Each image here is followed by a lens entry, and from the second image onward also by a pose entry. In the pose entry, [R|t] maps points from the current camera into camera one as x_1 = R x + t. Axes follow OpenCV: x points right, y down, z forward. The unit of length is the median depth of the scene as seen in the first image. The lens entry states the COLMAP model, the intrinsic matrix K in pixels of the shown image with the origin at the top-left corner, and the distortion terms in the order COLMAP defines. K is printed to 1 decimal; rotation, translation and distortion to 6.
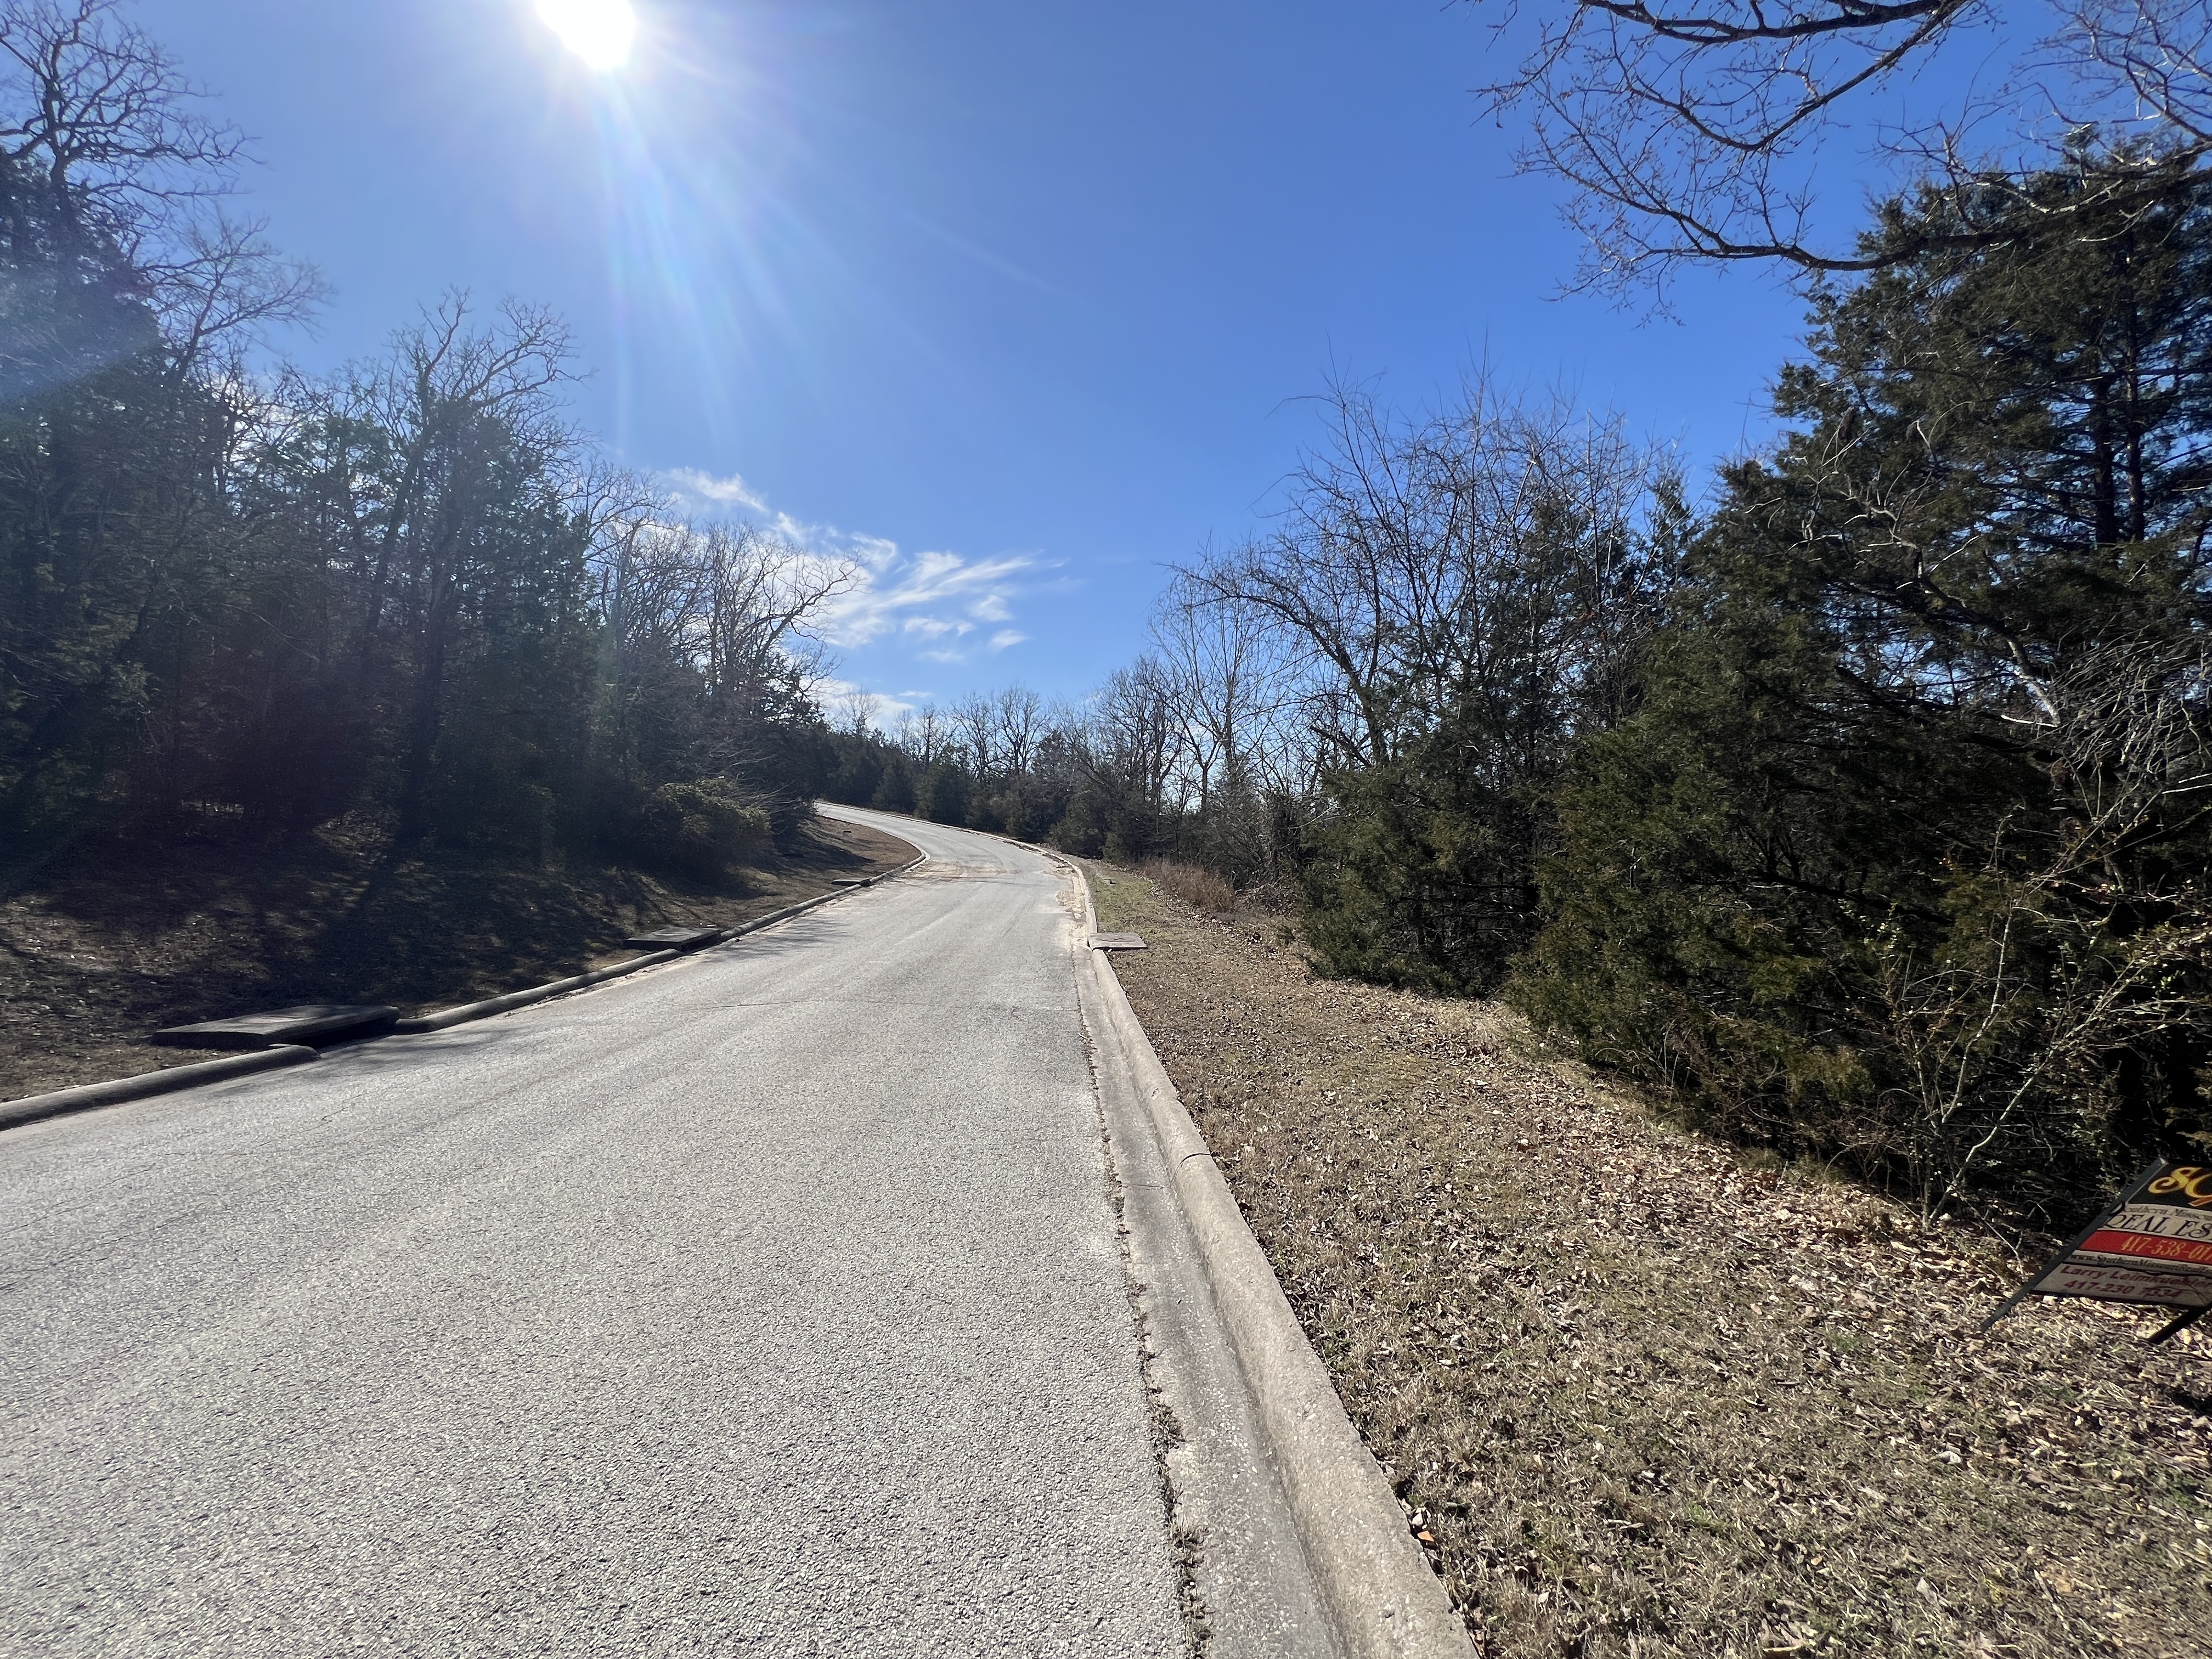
lens RADIAL K [[888.1, 0, 1107.1], [0, 888.1, 836.6], [0, 0, 1]] dist [0.001729, 0.000427]
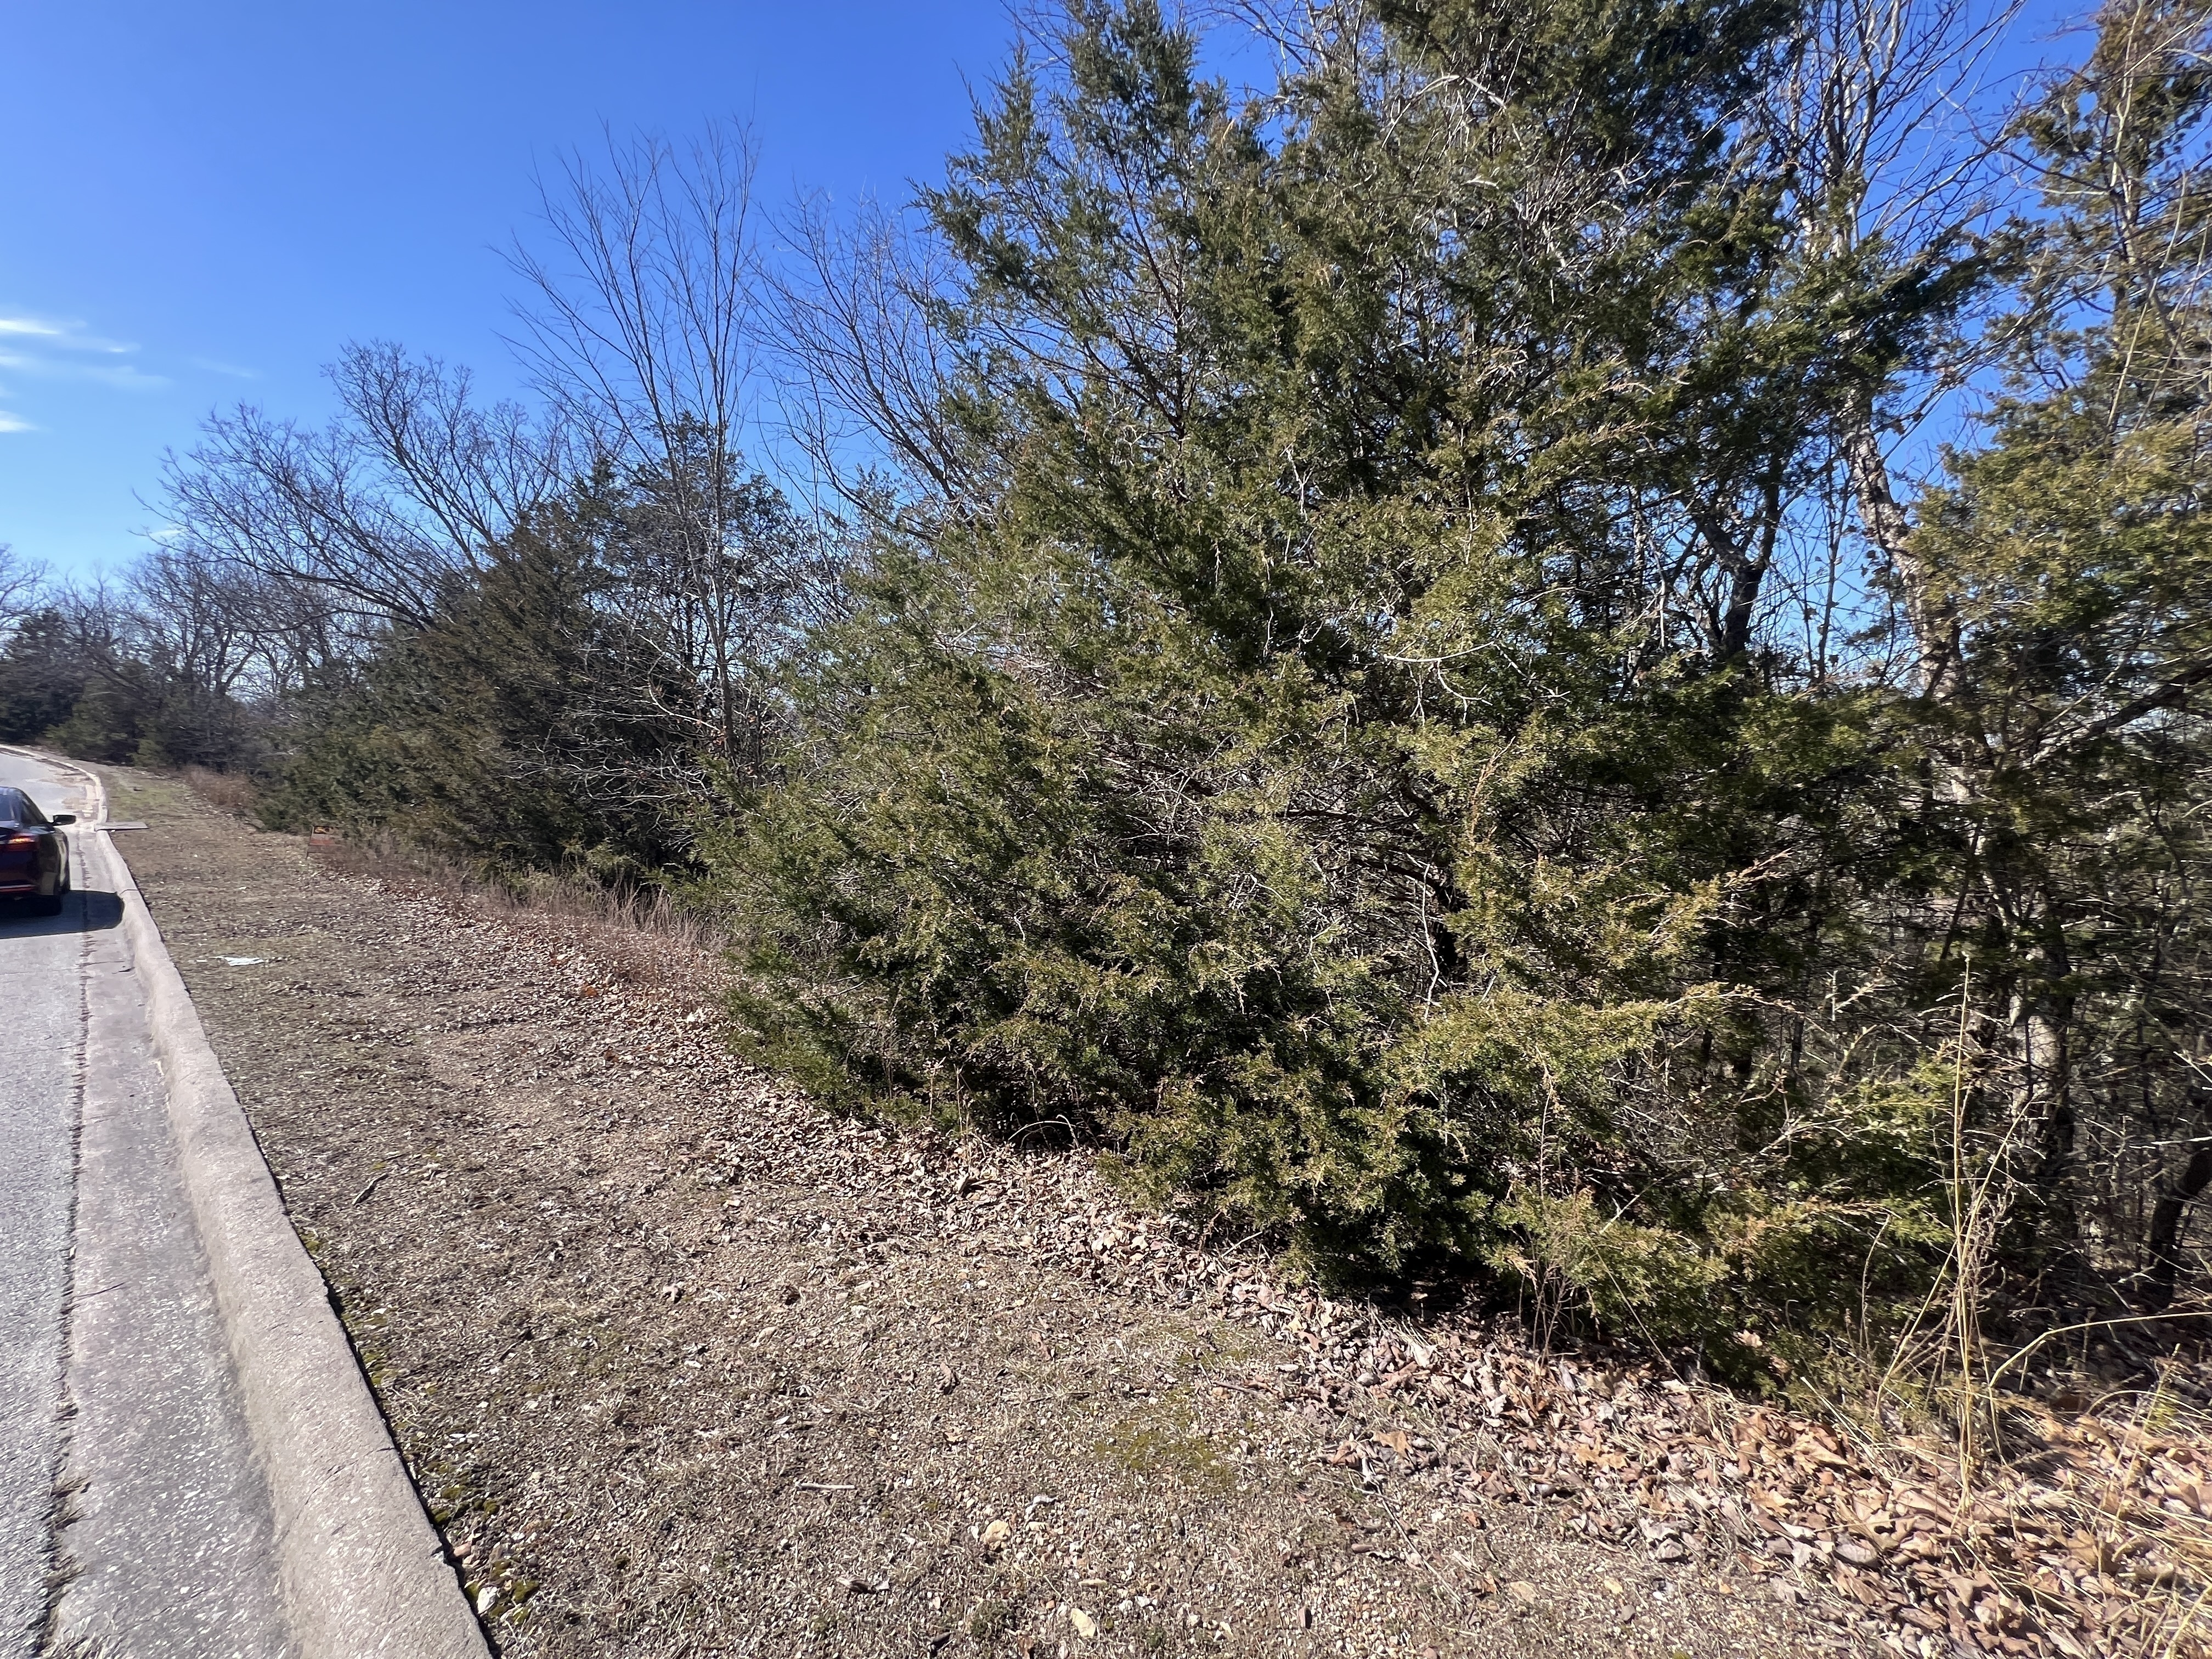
lens RADIAL K [[887.5, 0, 1100.7], [0, 887.5, 833.0], [0, 0, 1]] dist [0.001795, 0.000132]
pose [[0.696998, -0.039731, 0.715972, 0.165946], [-0.031131, 0.995846, 0.085569, -0.090936], [-0.716397, -0.081930, 0.692866, -2.237604]]
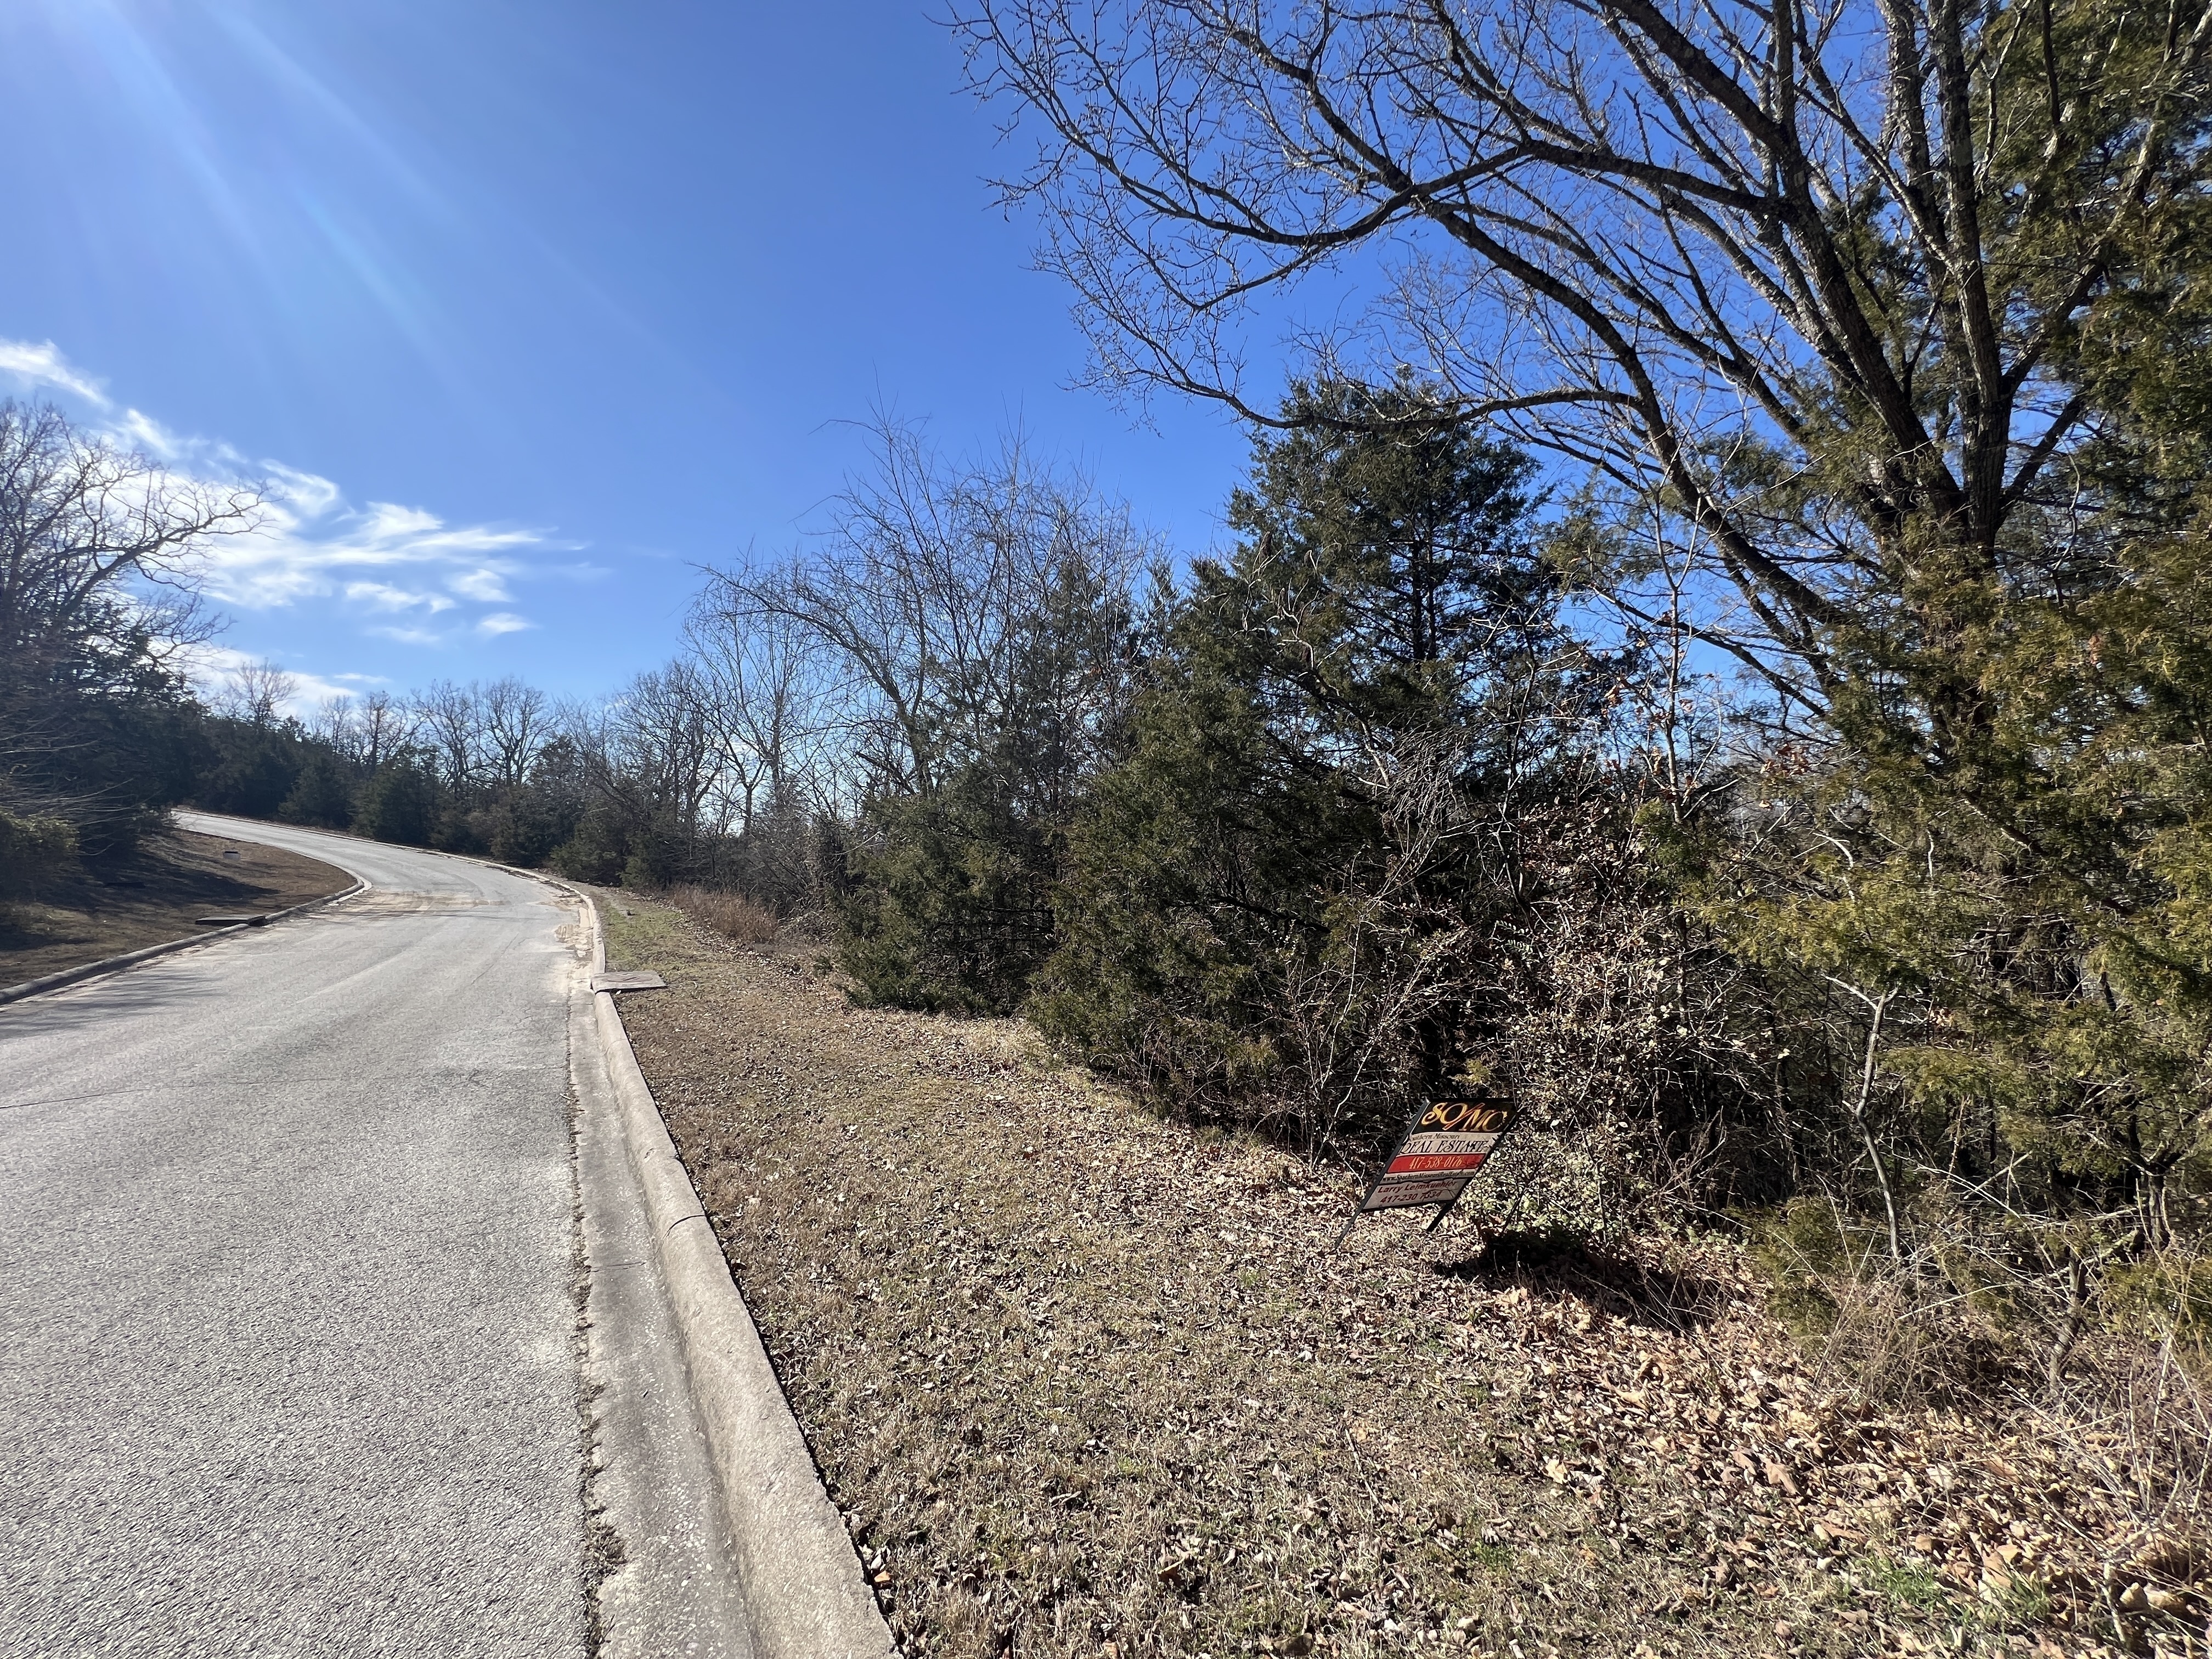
lens RADIAL K [[888.1, 0, 1107.1], [0, 888.1, 836.6], [0, 0, 1]] dist [0.001729, 0.000427]
pose [[0.882750, 0.019436, 0.469441, 0.027630], [-0.005911, 0.999524, -0.030268, -0.002924], [-0.469806, 0.023944, 0.882445, -0.003724]]
